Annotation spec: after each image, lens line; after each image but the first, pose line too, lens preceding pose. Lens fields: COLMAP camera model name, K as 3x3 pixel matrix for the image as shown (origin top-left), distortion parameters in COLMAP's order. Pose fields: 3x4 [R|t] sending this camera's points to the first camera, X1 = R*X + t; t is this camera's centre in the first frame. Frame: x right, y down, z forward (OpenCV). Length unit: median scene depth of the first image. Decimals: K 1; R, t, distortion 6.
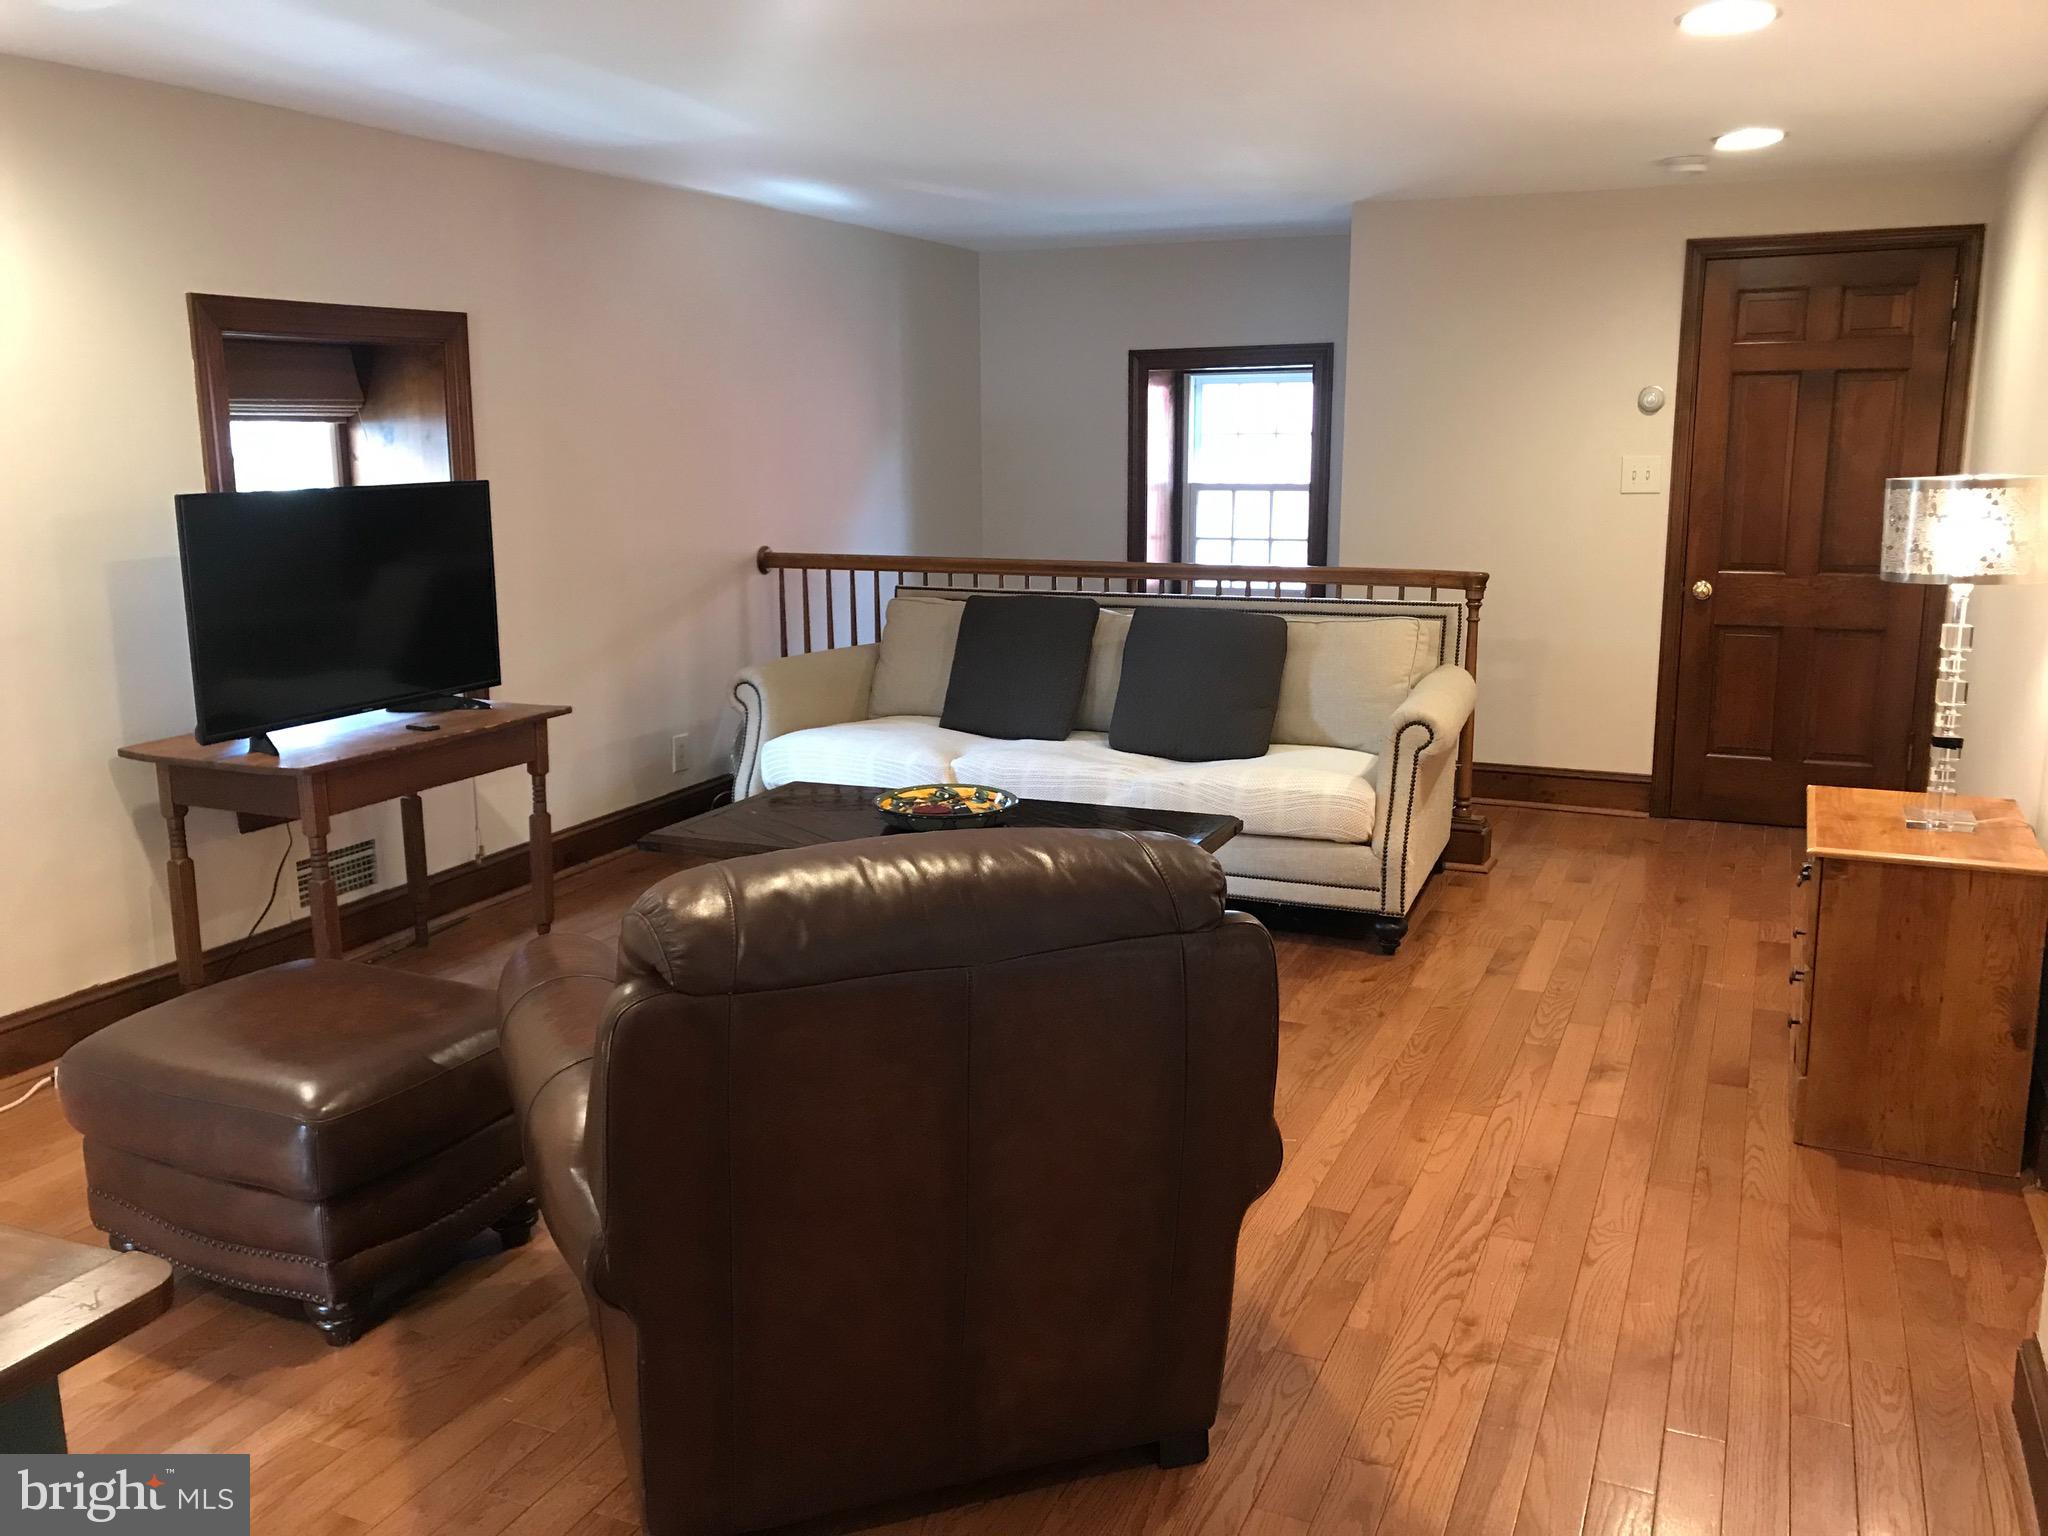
lens RADIAL K [[1655.7, 0, 1024.0], [0, 1655.7, 768.0], [0, 0, 1]] dist [-0.004176, -0.001992]
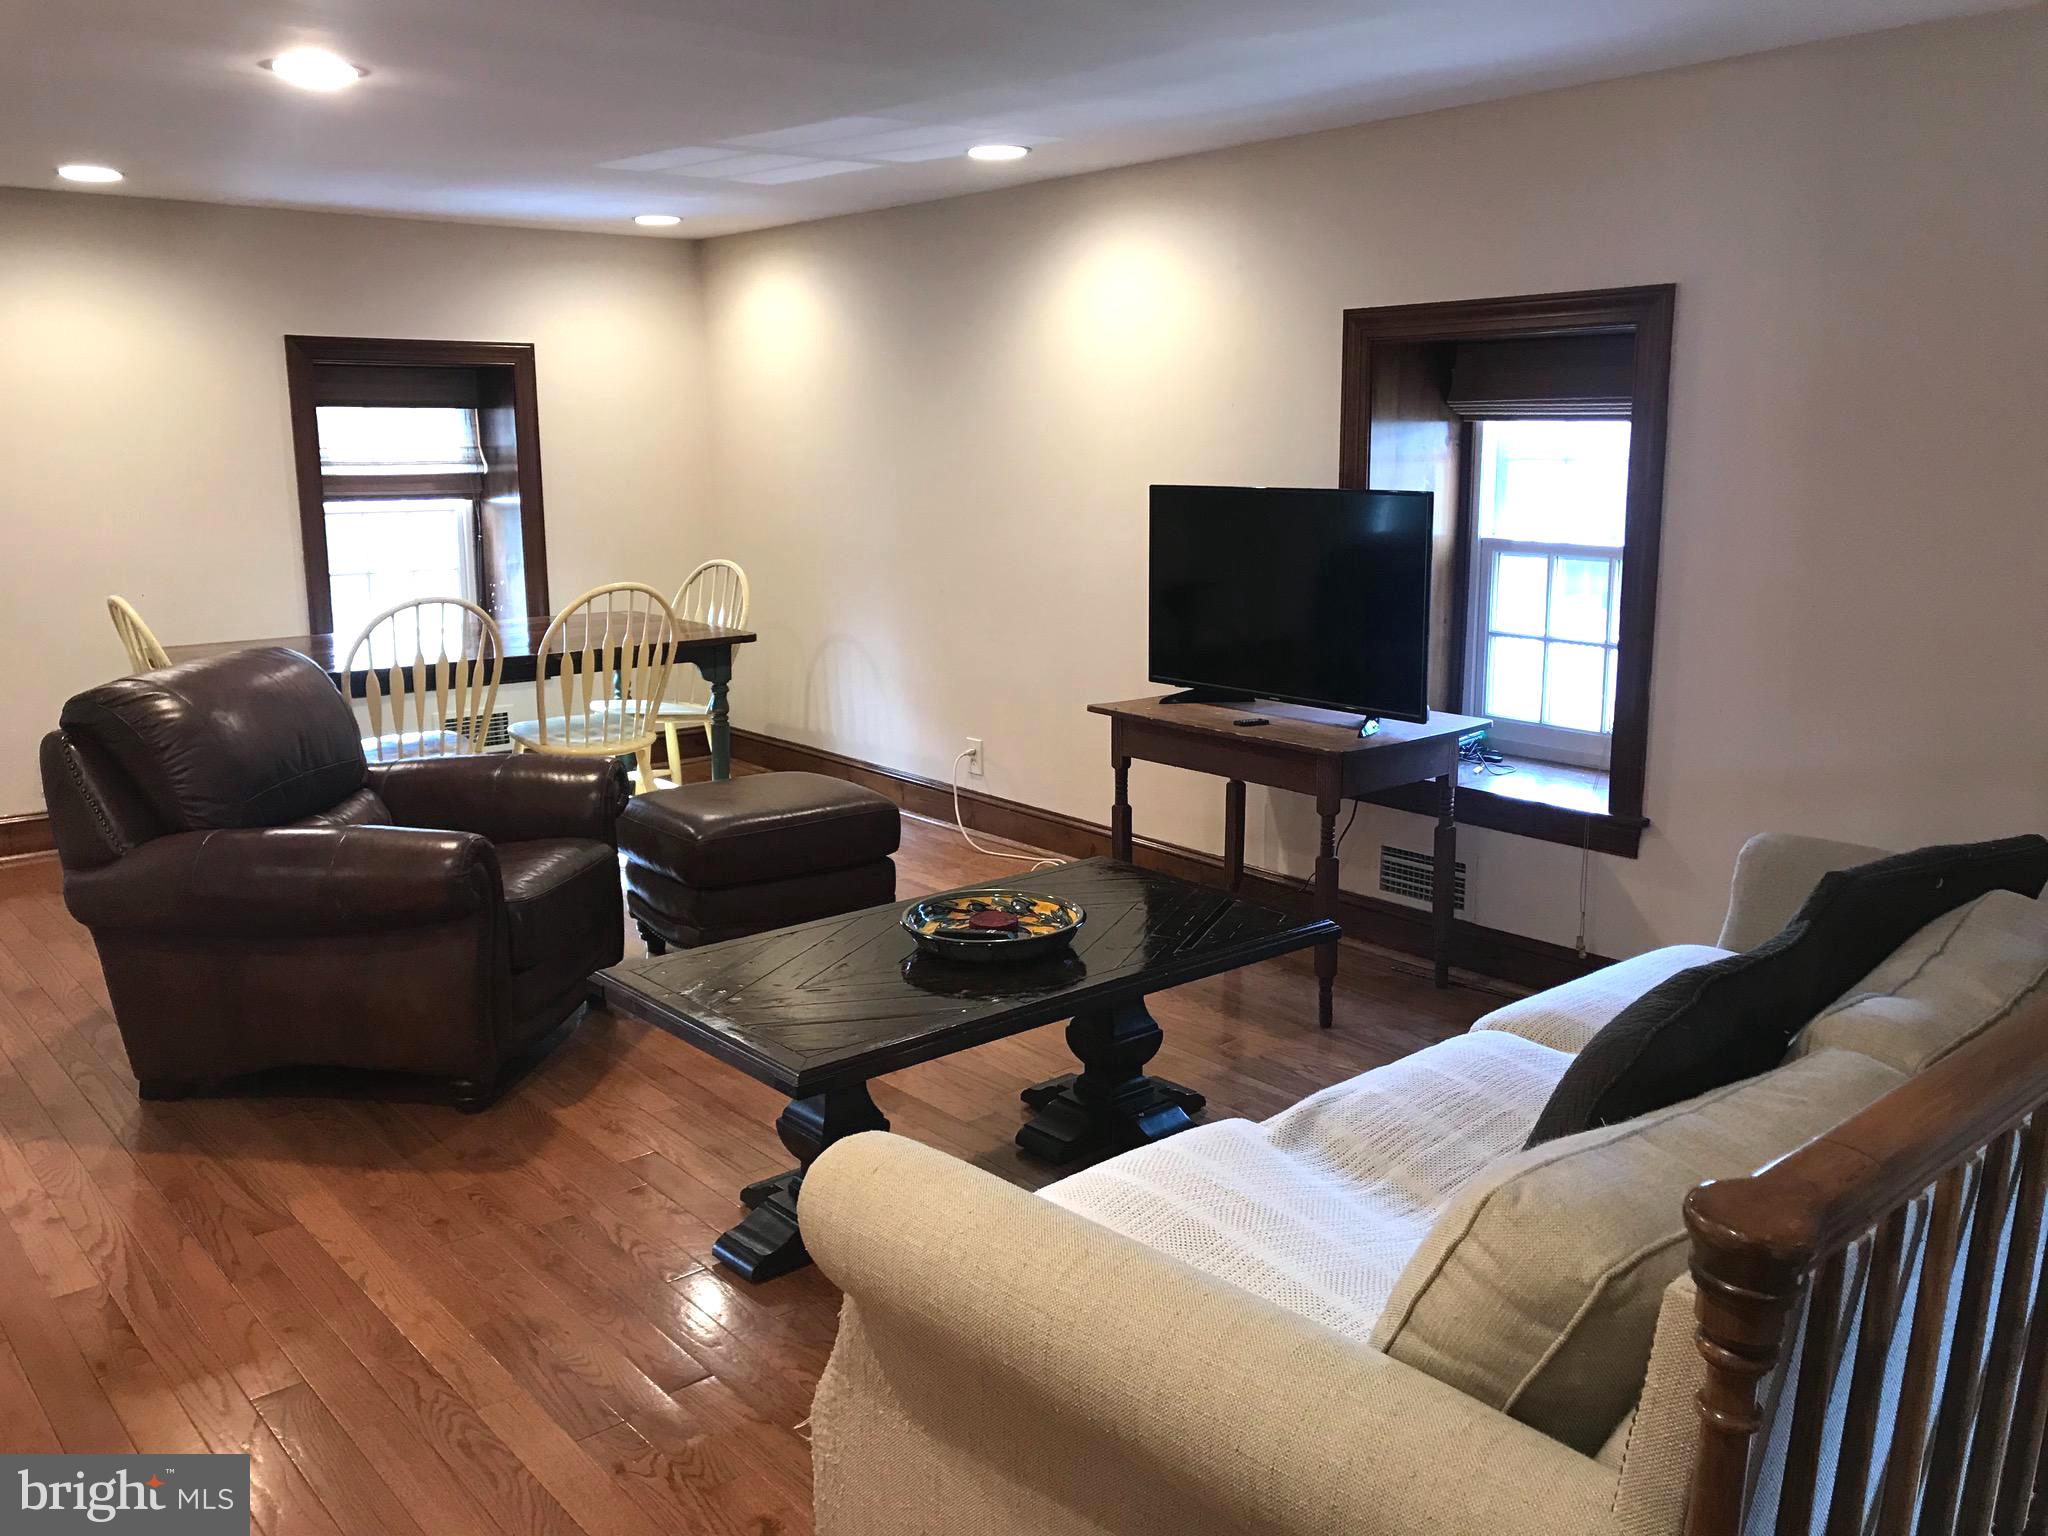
lens RADIAL K [[1655.7, 0, 1024.0], [0, 1655.7, 768.0], [0, 0, 1]] dist [-0.004176, -0.001992]
pose [[-0.423268, 0.170342, -0.889847, 0.613062], [-0.165626, 0.951067, 0.260844, -0.239864], [0.890737, 0.257789, -0.374343, 1.260578]]
